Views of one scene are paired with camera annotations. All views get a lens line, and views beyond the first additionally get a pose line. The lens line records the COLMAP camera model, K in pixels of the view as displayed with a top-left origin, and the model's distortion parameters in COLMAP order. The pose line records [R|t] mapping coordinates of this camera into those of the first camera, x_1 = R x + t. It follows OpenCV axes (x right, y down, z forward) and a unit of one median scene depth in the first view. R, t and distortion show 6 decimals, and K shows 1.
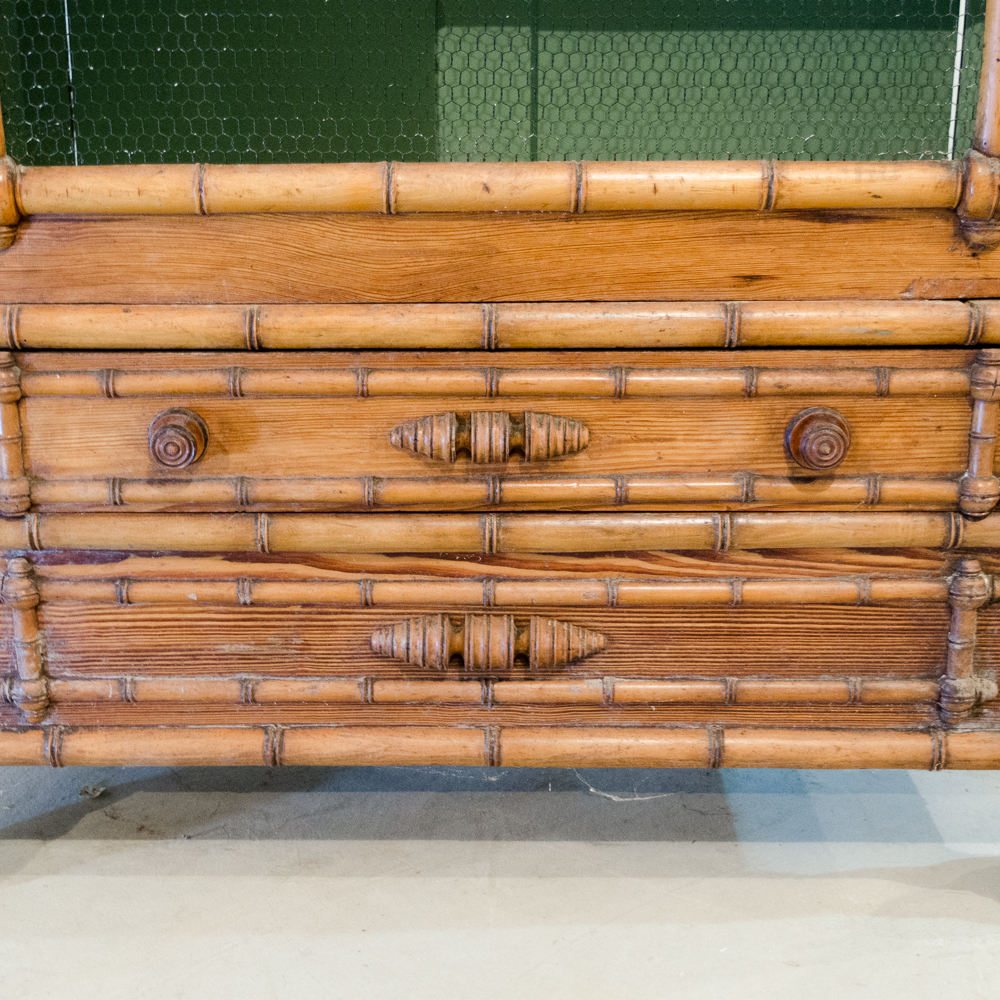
lens RADIAL K [[1759.6, 0, 500.0], [0, 1759.6, 500.0], [0, 0, 1]] dist [-0.026352, 0.014226]
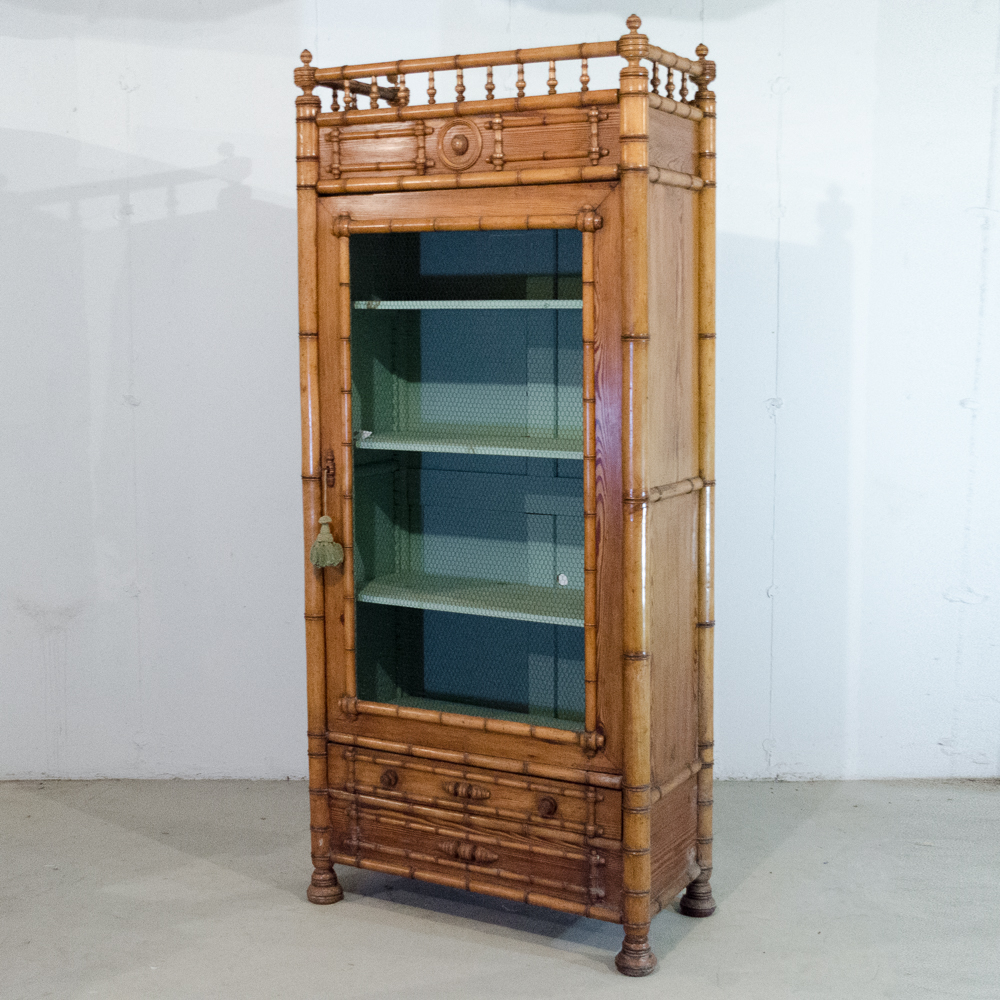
lens RADIAL K [[1473.7, 0, 500.0], [0, 1473.7, 500.0], [0, 0, 1]] dist [-0.008389, -0.003069]
pose [[0.883247, 0.062908, -0.464669, 1.345655], [-0.157743, 0.973066, -0.168103, -0.112944], [0.441579, 0.221775, 0.869381, -1.615008]]
